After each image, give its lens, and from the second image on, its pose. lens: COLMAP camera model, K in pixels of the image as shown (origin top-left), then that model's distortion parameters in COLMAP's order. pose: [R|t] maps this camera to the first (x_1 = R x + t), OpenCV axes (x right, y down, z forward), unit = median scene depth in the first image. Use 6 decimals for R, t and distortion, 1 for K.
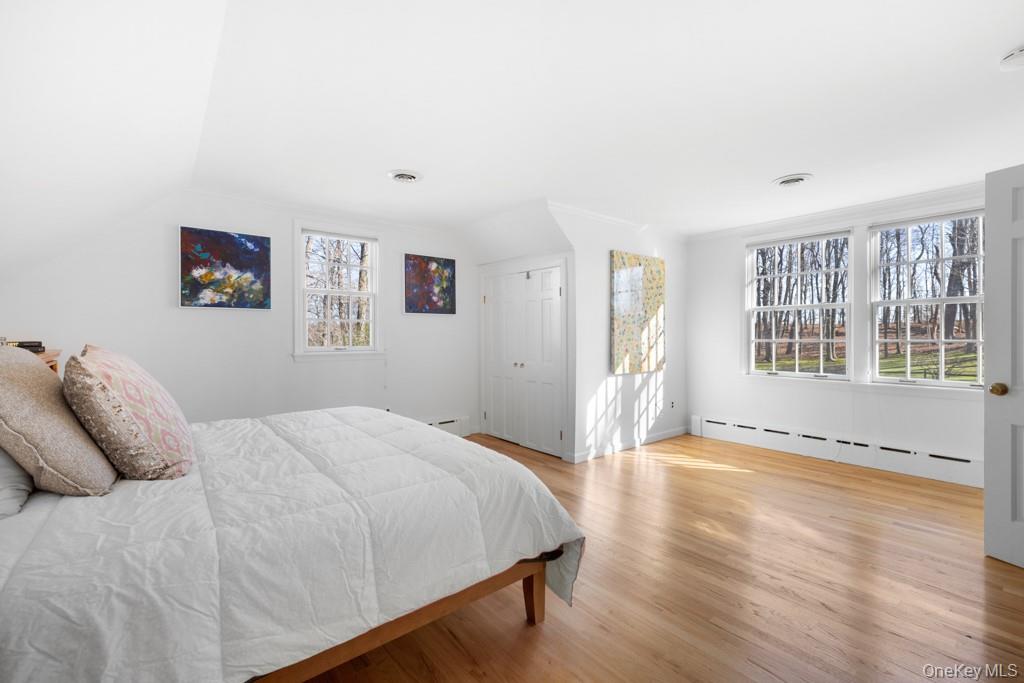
lens RADIAL K [[436.3, 0, 510.8], [0, 436.3, 336.4], [0, 0, 1]] dist [0.000146, -0.000053]
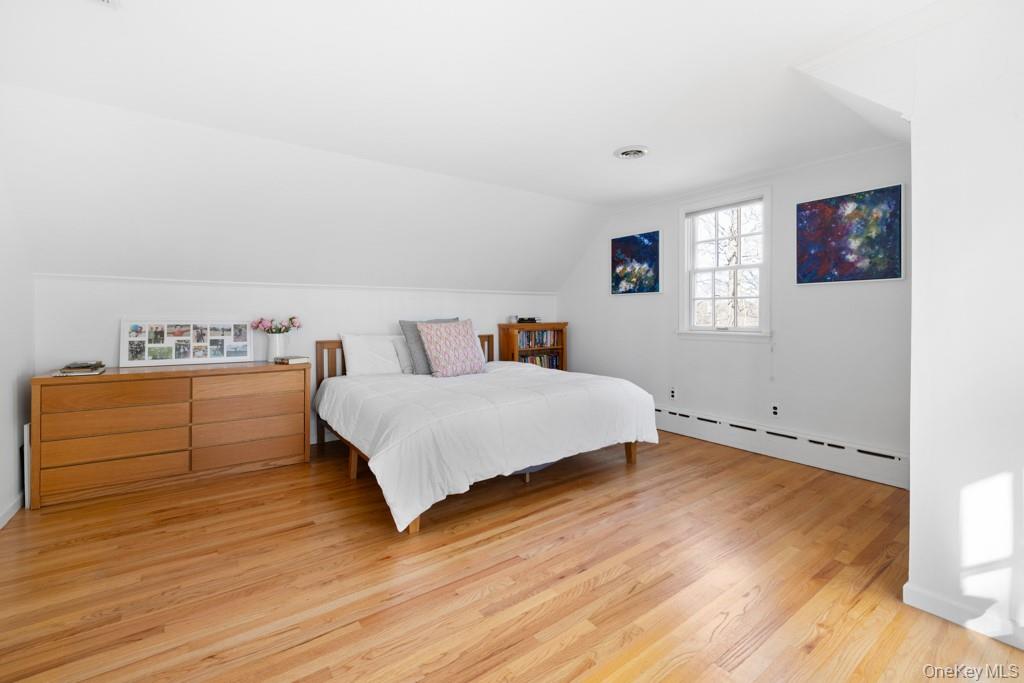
lens RADIAL K [[436.3, 0, 495.9], [0, 436.3, 319.3], [0, 0, 1]] dist [0.000146, -0.000053]
pose [[-0.066802, 0.014580, -0.997660, 0.651133], [0.005133, 0.999885, 0.014269, -0.008201], [0.997753, -0.004168, -0.066869, 0.648434]]
